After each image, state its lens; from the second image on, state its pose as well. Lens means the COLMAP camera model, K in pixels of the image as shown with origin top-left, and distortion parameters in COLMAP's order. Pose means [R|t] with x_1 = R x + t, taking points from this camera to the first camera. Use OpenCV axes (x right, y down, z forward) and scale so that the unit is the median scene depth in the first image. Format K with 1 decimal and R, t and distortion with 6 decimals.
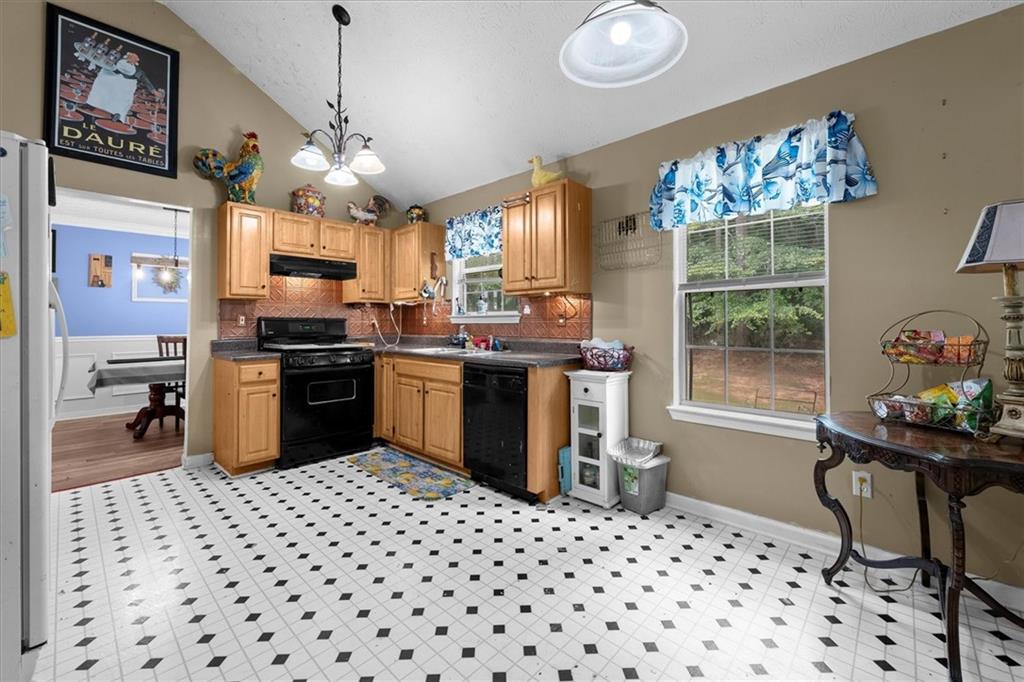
lens RADIAL K [[415.8, 0, 511.1], [0, 415.8, 318.9], [0, 0, 1]] dist [-0.000533, -0.000327]
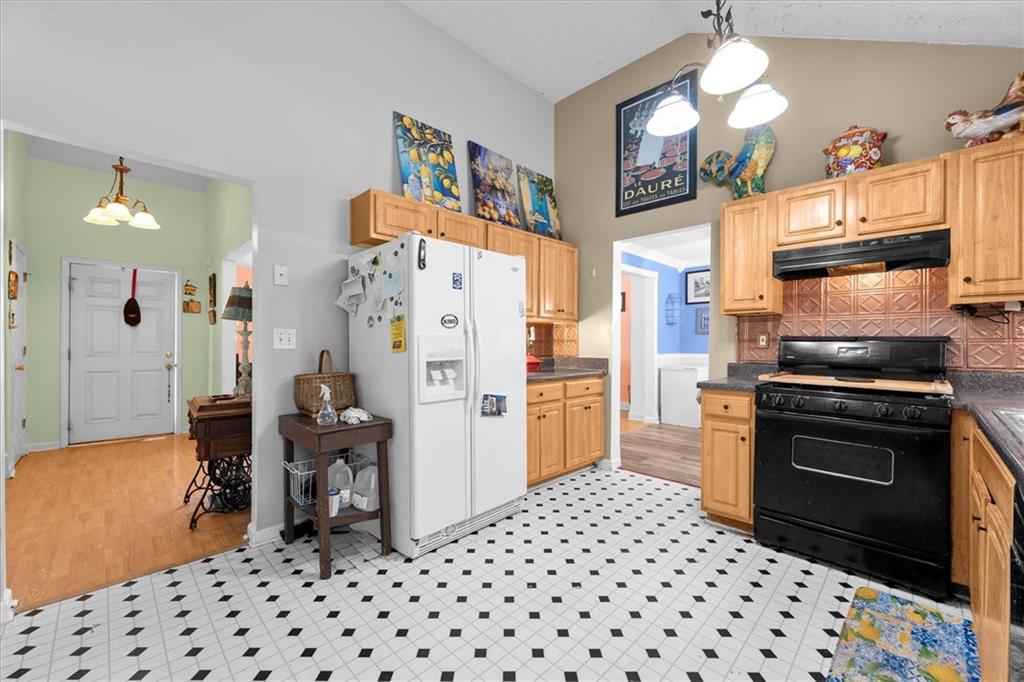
lens RADIAL K [[406.4, 0, 510.8], [0, 406.4, 343.4], [0, 0, 1]] dist [0.000551, 0.000201]
pose [[-0.031454, 0.005404, -0.999491, 0.200645], [0.007226, 0.999960, 0.005179, 0.001466], [0.999479, -0.007059, -0.031491, 0.639671]]
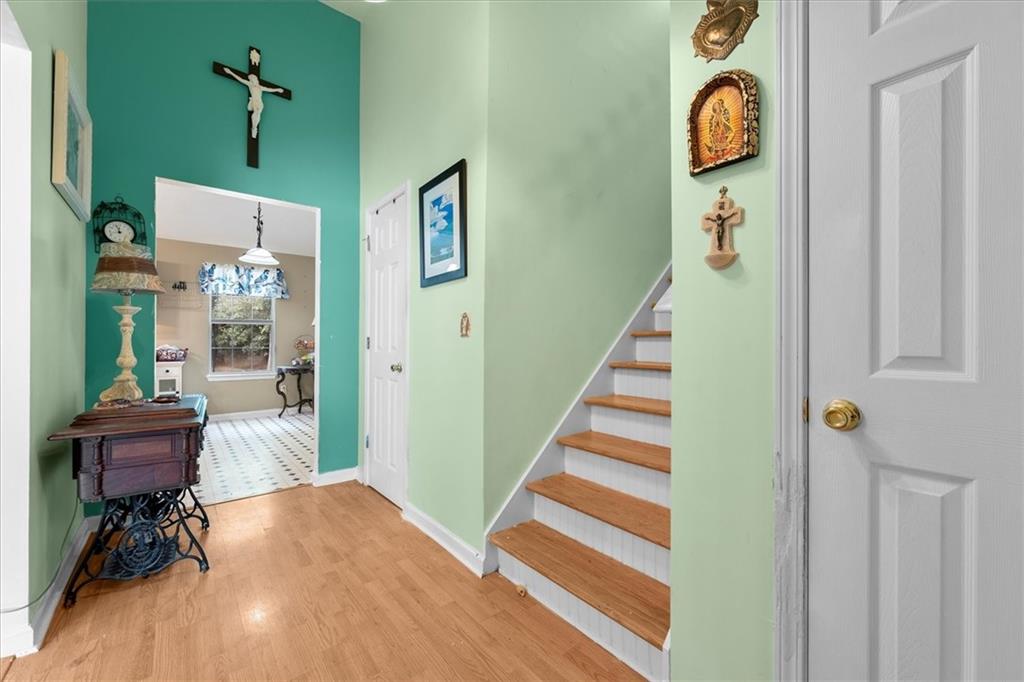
lens RADIAL K [[406.4, 0, 510.8], [0, 406.4, 343.4], [0, 0, 1]] dist [0.000551, 0.000201]
pose [[0.126572, 0.001089, 0.991957, -1.313172], [-0.009775, 0.999952, 0.000149, 0.023065], [-0.991909, -0.009715, 0.126576, -0.718500]]
